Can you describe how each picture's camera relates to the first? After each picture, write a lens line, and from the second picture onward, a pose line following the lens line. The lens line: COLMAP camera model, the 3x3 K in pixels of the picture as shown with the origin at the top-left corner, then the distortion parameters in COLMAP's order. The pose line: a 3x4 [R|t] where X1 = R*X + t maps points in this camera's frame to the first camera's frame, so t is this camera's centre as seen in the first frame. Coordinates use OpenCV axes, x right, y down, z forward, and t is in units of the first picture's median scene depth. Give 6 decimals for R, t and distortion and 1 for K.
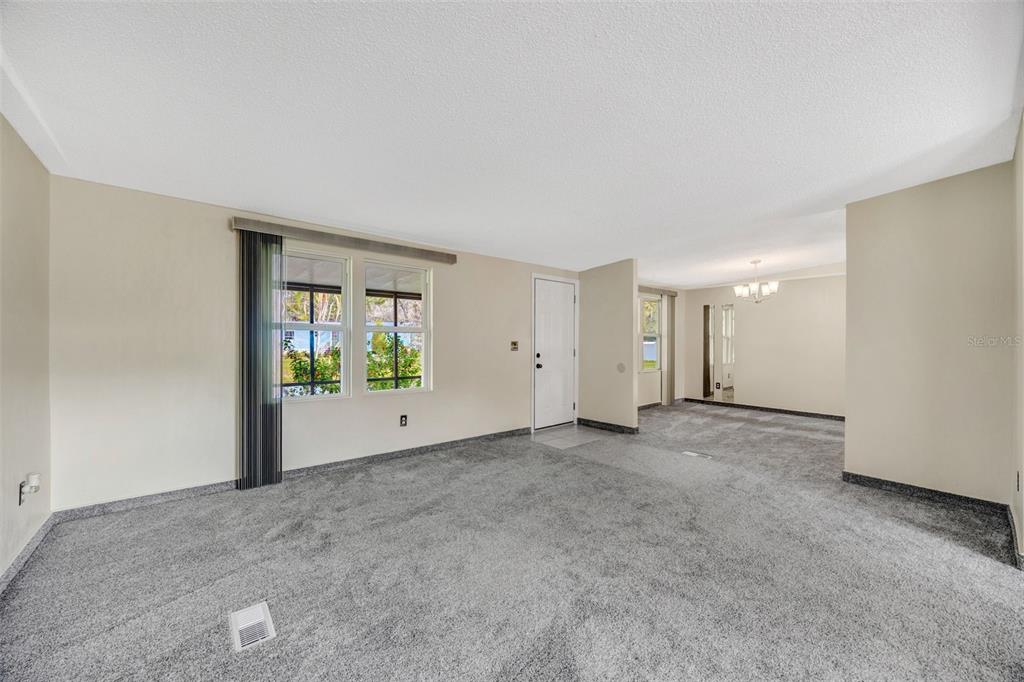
lens RADIAL K [[395.2, 0, 513.0], [0, 395.2, 342.9], [0, 0, 1]] dist [-0.001944, 0.000255]
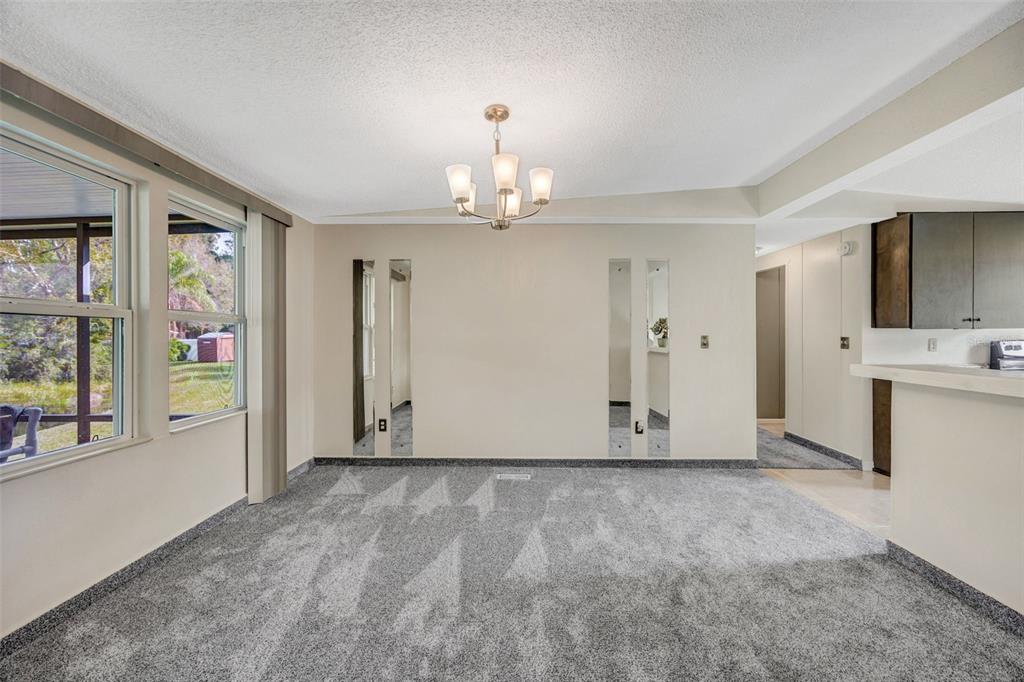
lens RADIAL K [[392.5, 0, 519.7], [0, 392.5, 336.3], [0, 0, 1]] dist [-0.000091, -0.000013]
pose [[0.652665, -0.004085, 0.757636, 0.356971], [0.006129, 0.999981, 0.000113, -0.001944], [-0.757622, 0.004570, 0.652678, 0.755877]]
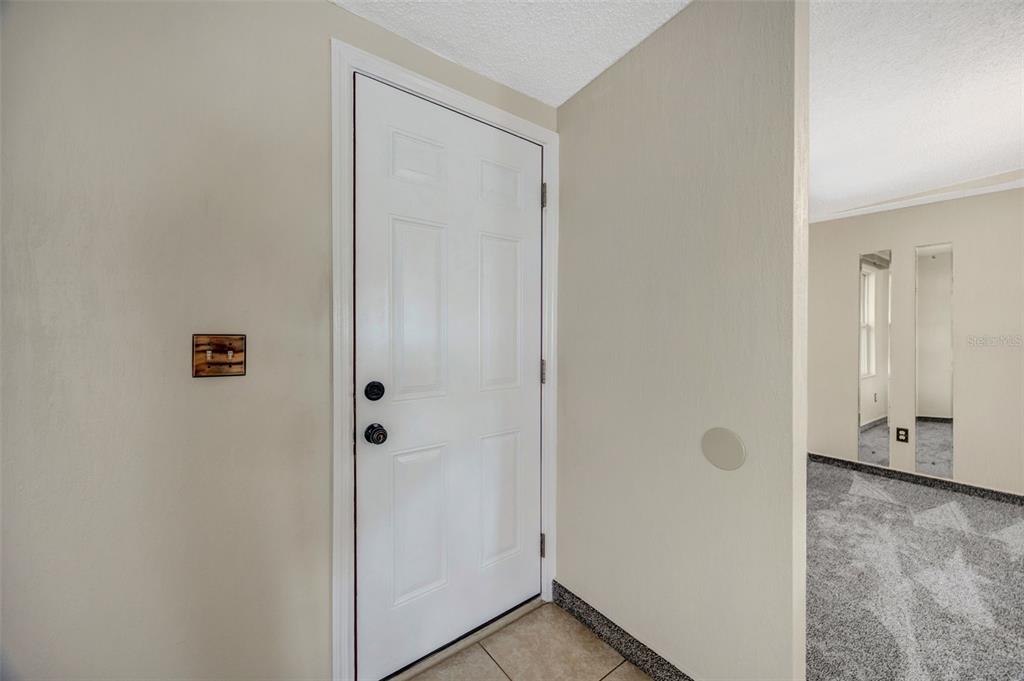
lens RADIAL K [[395.2, 0, 513.0], [0, 395.2, 342.4], [0, 0, 1]] dist [-0.001944, 0.000255]
pose [[0.998279, -0.002248, -0.058606, 0.161723], [0.003188, 0.999868, 0.015959, -0.001769], [0.058562, -0.016119, 0.998154, 0.747700]]
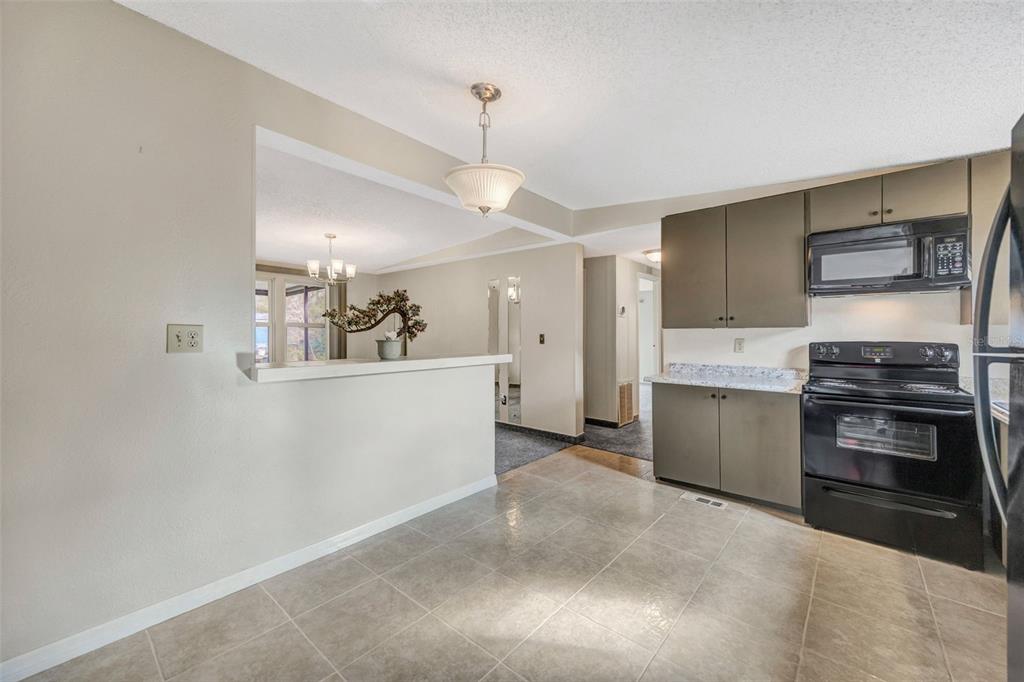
lens RADIAL K [[400.9, 0, 510.7], [0, 400.9, 338.3], [0, 0, 1]] dist [0.001560, 0.000114]
pose [[0.985828, 0.004421, 0.167702, 0.852201], [-0.004612, 0.999989, 0.000745, 0.007088], [-0.167697, -0.001508, 0.985837, 0.103674]]
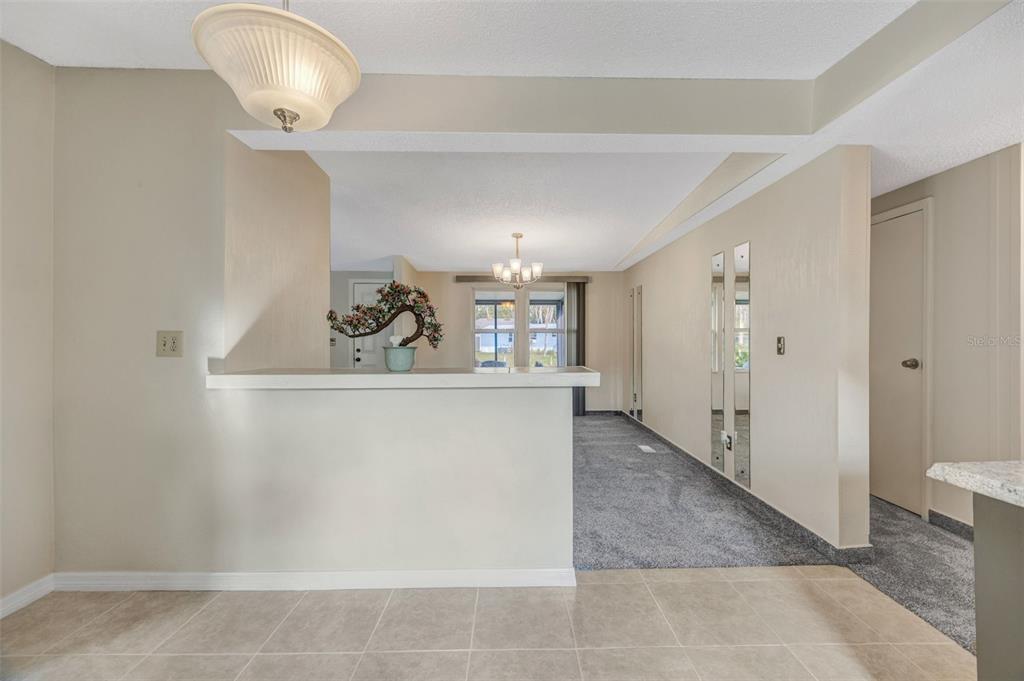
lens RADIAL K [[395.2, 0, 513.0], [0, 395.2, 342.4], [0, 0, 1]] dist [-0.001944, 0.000255]
pose [[0.783459, 0.003065, -0.621435, 1.104281], [-0.004119, 0.999991, -0.000260, 0.006718], [0.621429, 0.002763, 0.783465, 0.376472]]
